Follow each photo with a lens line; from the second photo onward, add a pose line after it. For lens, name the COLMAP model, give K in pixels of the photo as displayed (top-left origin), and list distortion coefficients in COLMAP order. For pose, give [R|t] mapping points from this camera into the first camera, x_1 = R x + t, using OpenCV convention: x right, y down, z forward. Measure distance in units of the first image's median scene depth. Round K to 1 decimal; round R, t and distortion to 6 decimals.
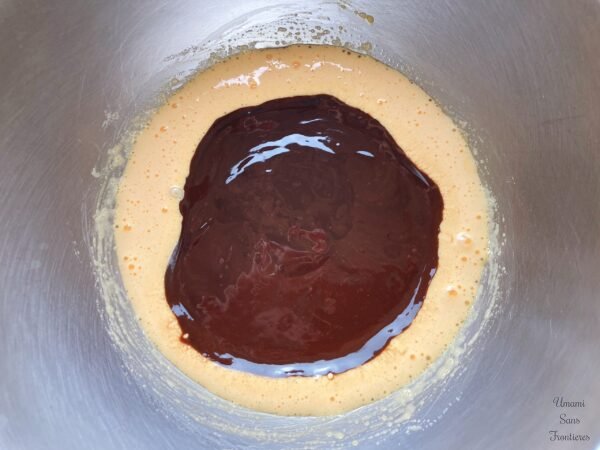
lens RADIAL K [[488.2, 0, 300.0], [0, 488.2, 225.0], [0, 0, 1]] dist [0.000684, 0.000255]
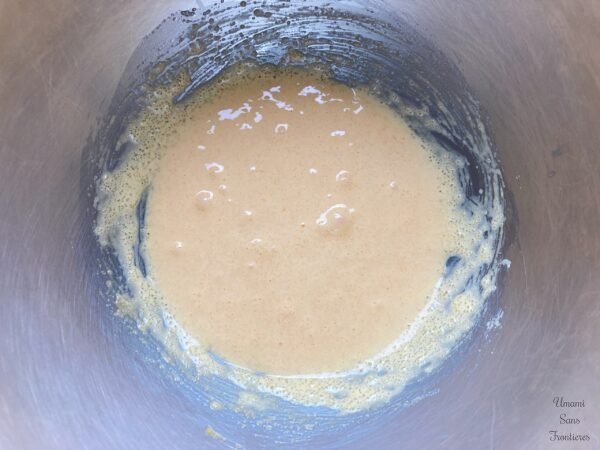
lens RADIAL K [[488.2, 0, 300.0], [0, 488.2, 225.0], [0, 0, 1]] dist [0.000684, 0.000255]
pose [[-0.999140, -0.006401, 0.040975, -0.057372], [0.015881, -0.971761, 0.235434, -0.262860], [0.038311, 0.235882, 0.971026, 0.051432]]
